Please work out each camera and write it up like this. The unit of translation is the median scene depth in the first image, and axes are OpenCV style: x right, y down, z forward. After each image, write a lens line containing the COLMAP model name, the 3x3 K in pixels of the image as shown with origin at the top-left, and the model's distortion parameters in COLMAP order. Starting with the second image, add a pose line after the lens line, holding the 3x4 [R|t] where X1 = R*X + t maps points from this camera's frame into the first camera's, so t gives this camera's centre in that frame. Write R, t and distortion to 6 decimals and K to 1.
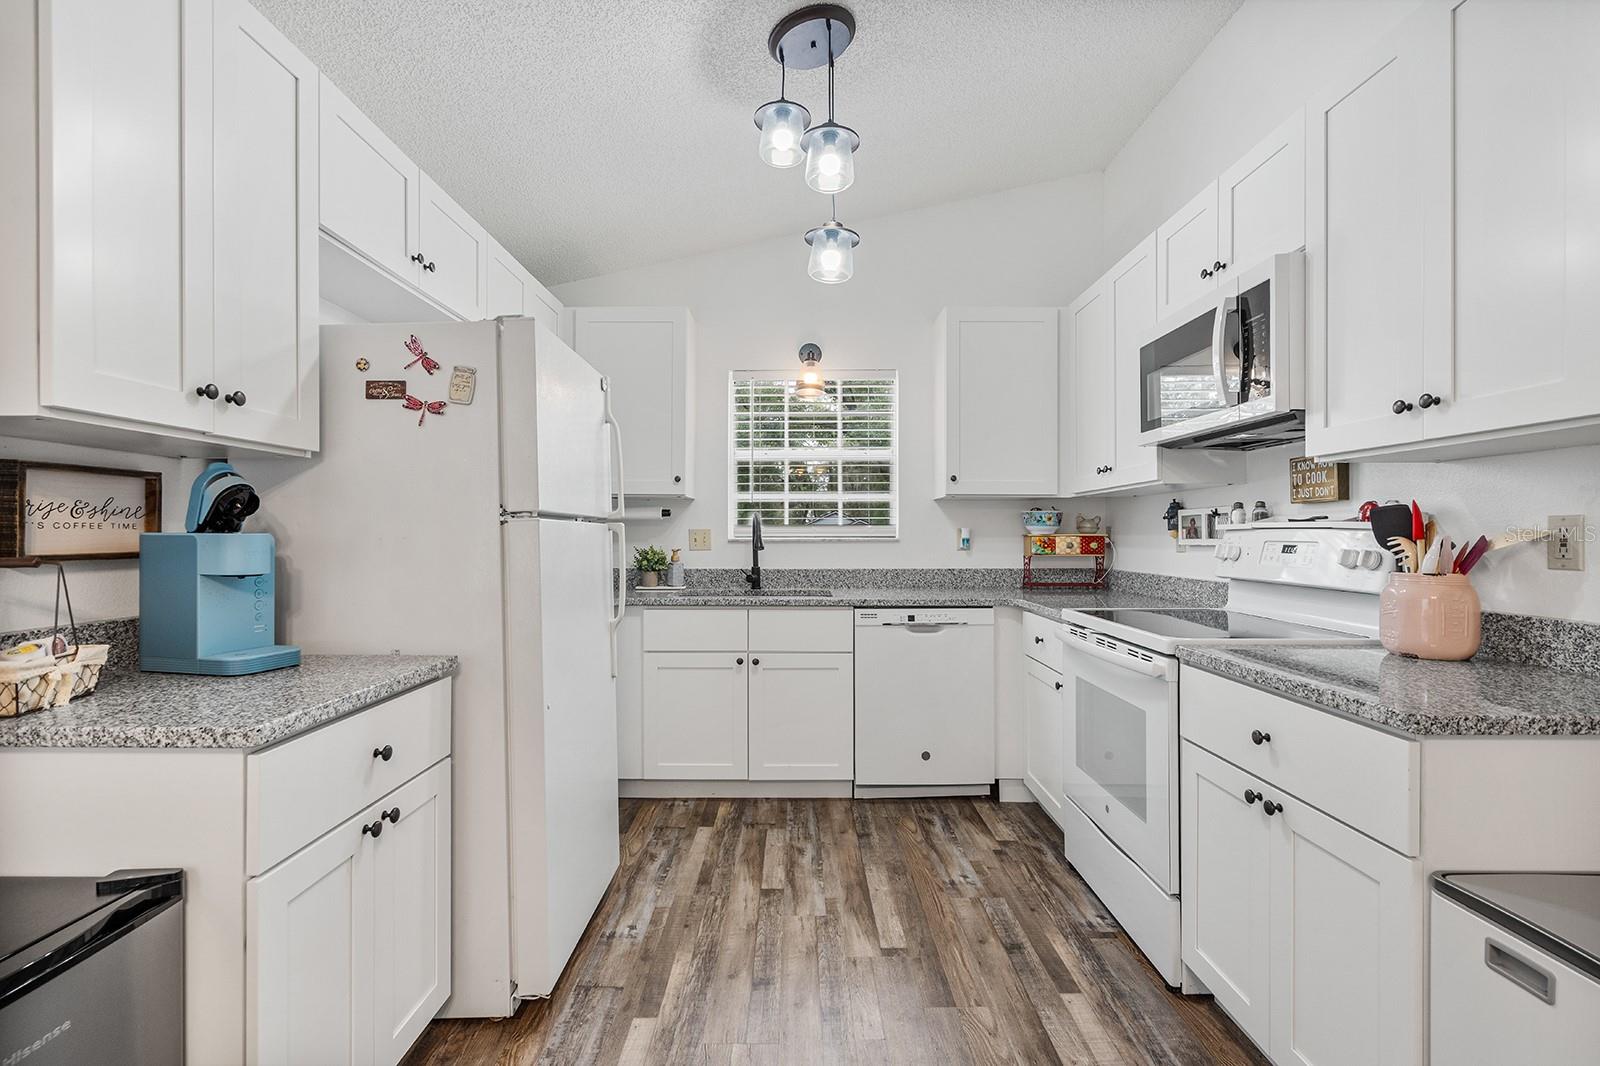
lens RADIAL K [[740.0, 0, 795.2], [0, 740.0, 537.0], [0, 0, 1]] dist [-0.000485, 0.001148]
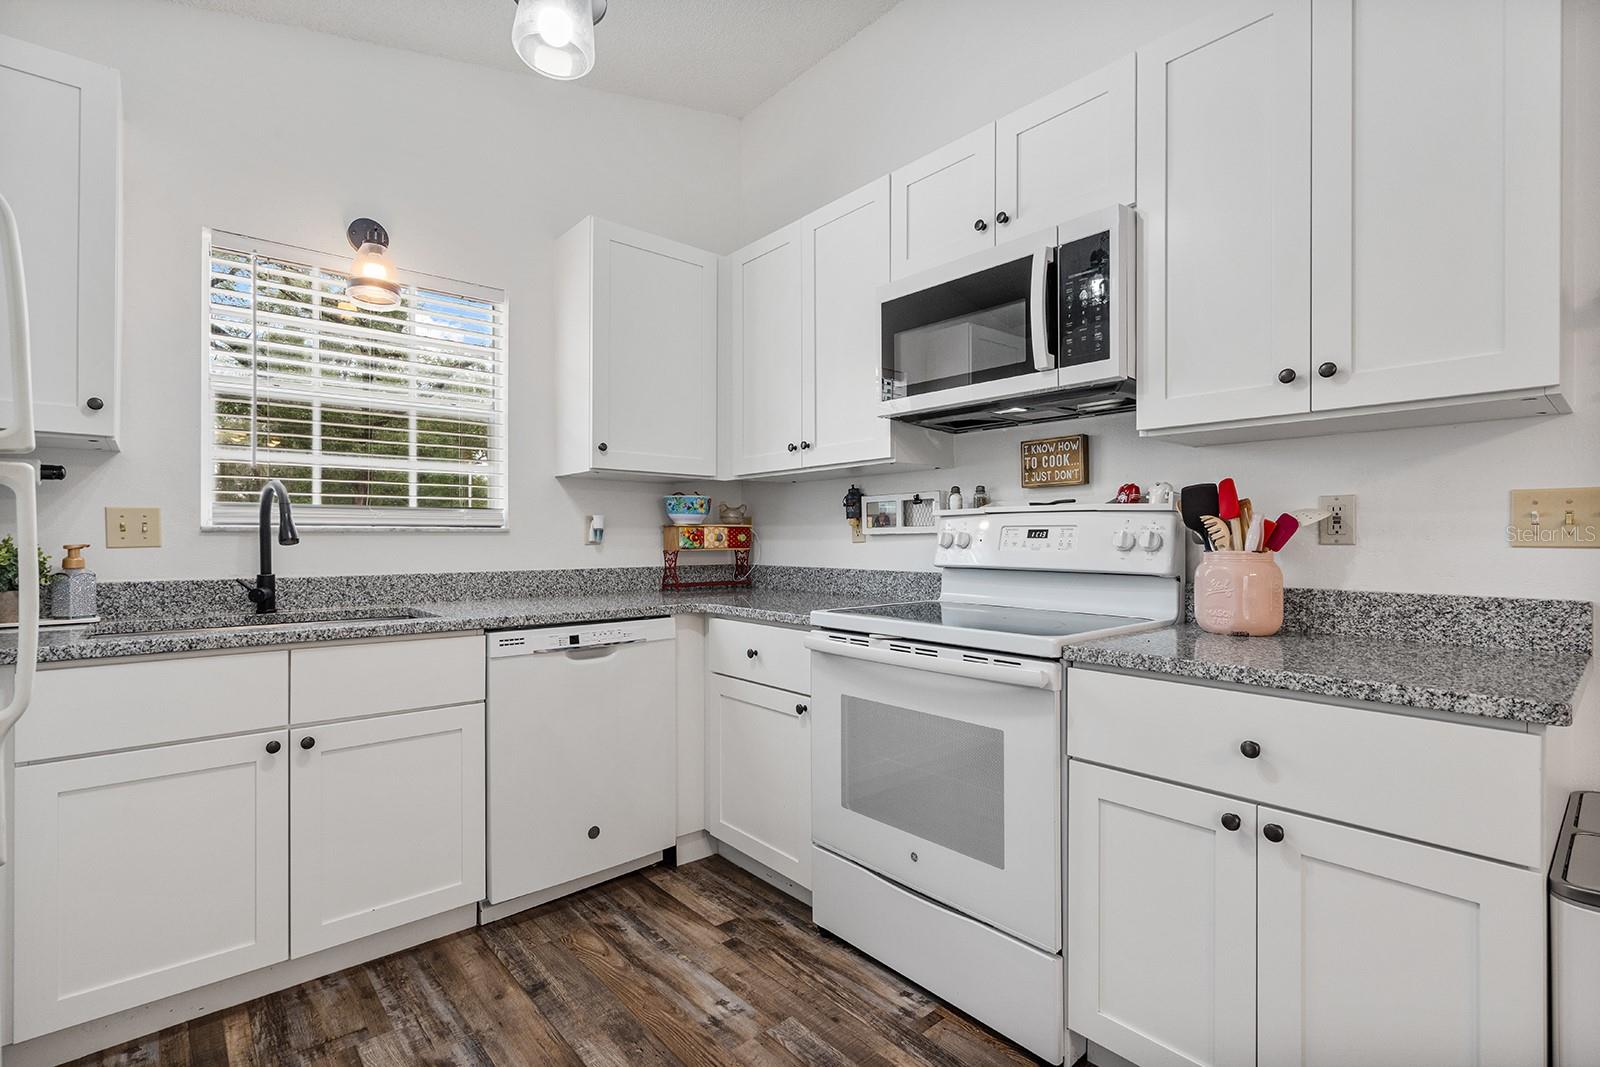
lens RADIAL K [[740.0, 0, 795.2], [0, 740.0, 537.5], [0, 0, 1]] dist [-0.000485, 0.001148]
pose [[0.753882, 0.000680, 0.657010, -0.161783], [0.002990, 0.999986, -0.004465, 0.019789], [-0.657003, 0.005330, 0.753869, 0.383353]]
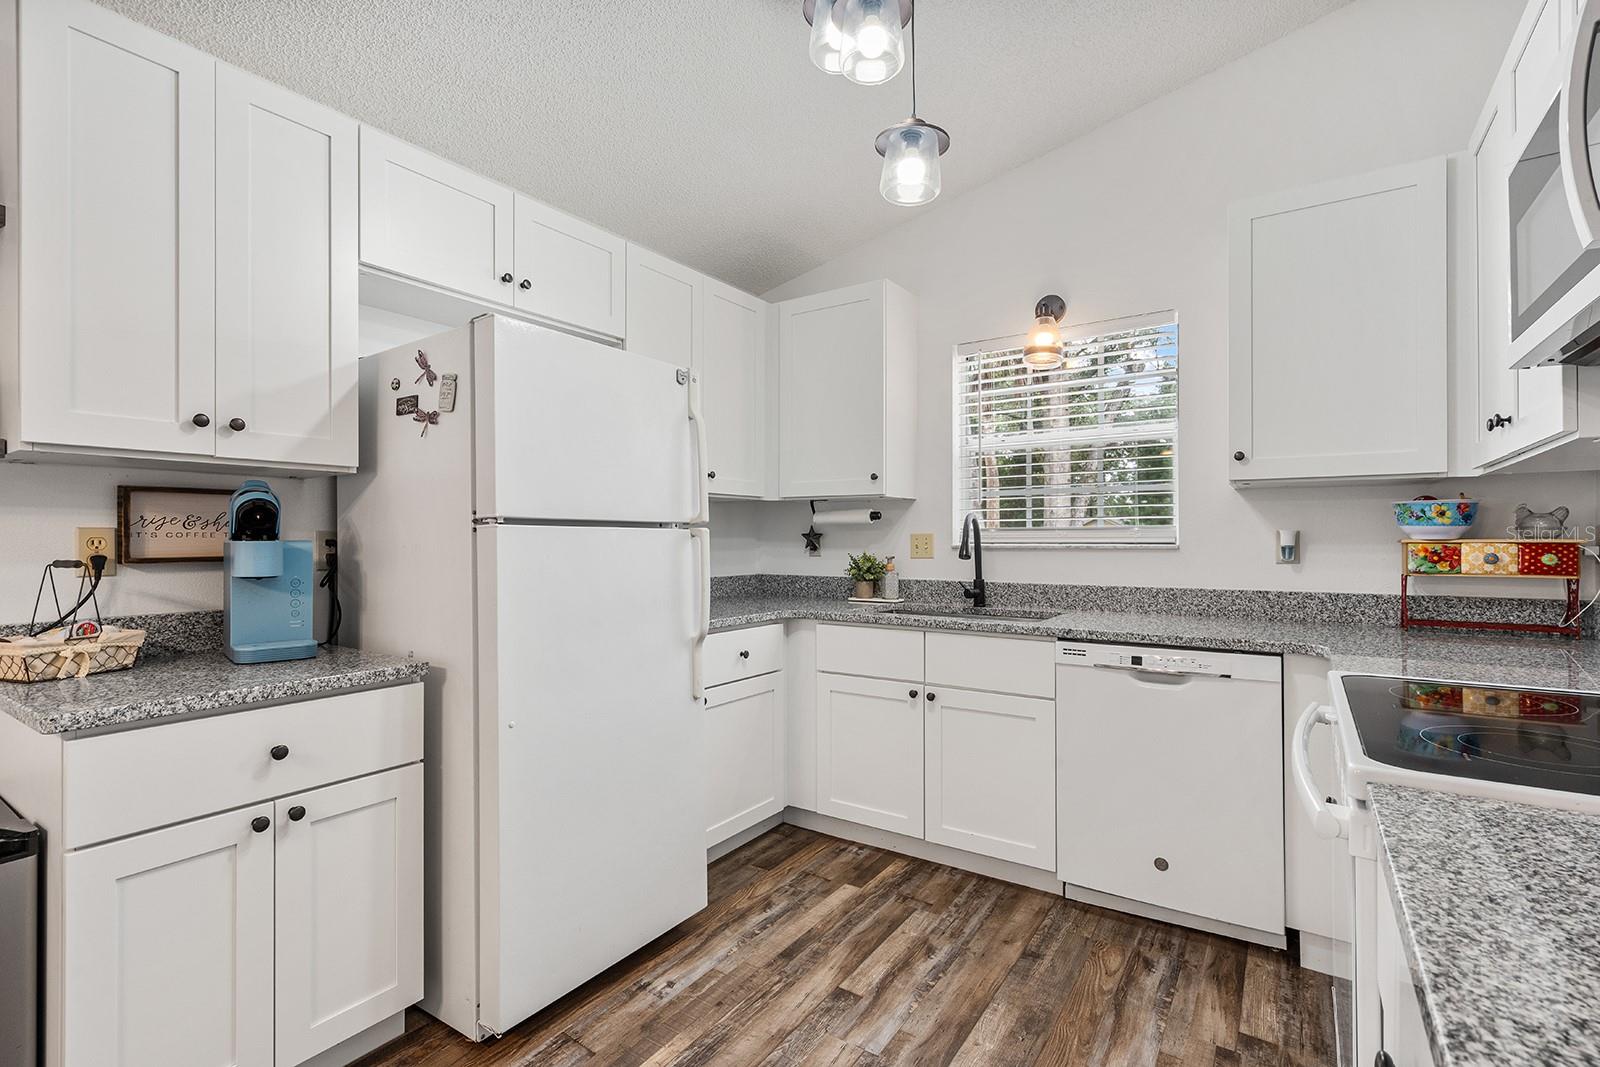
lens RADIAL K [[740.0, 0, 795.2], [0, 740.0, 537.5], [0, 0, 1]] dist [-0.000485, 0.001148]
pose [[0.826753, -0.002198, -0.562560, 0.318856], [-0.000591, 0.999988, -0.004776, -0.002862], [0.562564, 0.004281, 0.826743, 0.275730]]
